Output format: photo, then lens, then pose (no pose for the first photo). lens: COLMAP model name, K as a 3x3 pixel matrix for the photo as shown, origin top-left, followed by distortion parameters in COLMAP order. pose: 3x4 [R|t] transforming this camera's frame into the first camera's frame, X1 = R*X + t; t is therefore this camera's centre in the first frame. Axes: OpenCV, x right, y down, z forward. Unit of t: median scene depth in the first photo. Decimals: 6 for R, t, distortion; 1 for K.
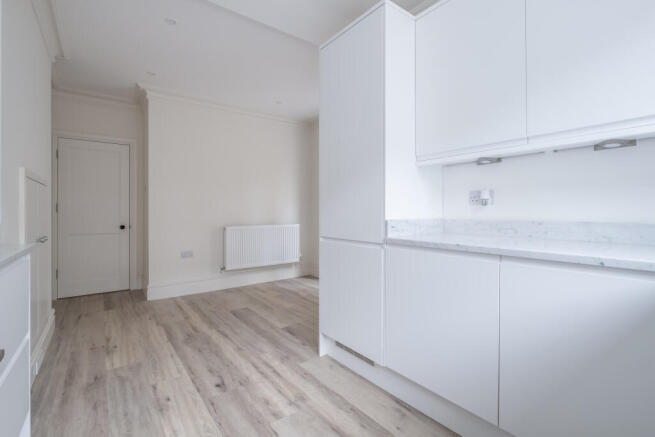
lens RADIAL K [[294.3, 0, 304.1], [0, 294.3, 213.7], [0, 0, 1]] dist [-0.008063, -0.000018]
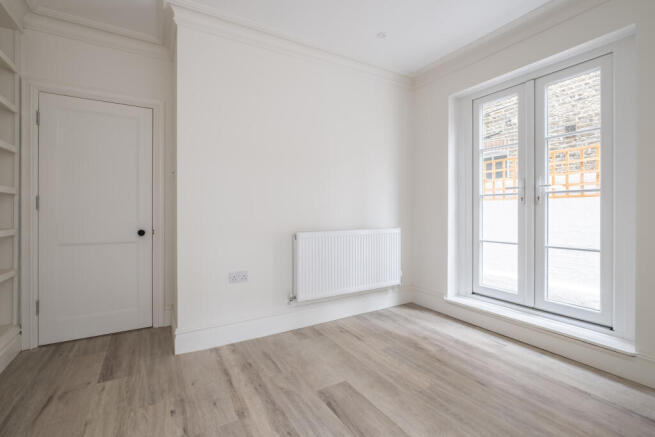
lens RADIAL K [[291.6, 0, 327.1], [0, 291.6, 213.7], [0, 0, 1]] dist [-0.006637, 0.002345]
pose [[0.998262, 0.003093, -0.058858, -0.168260], [-0.002963, 0.999993, 0.002301, 0.000765], [0.058865, -0.002122, 0.998264, 0.380969]]
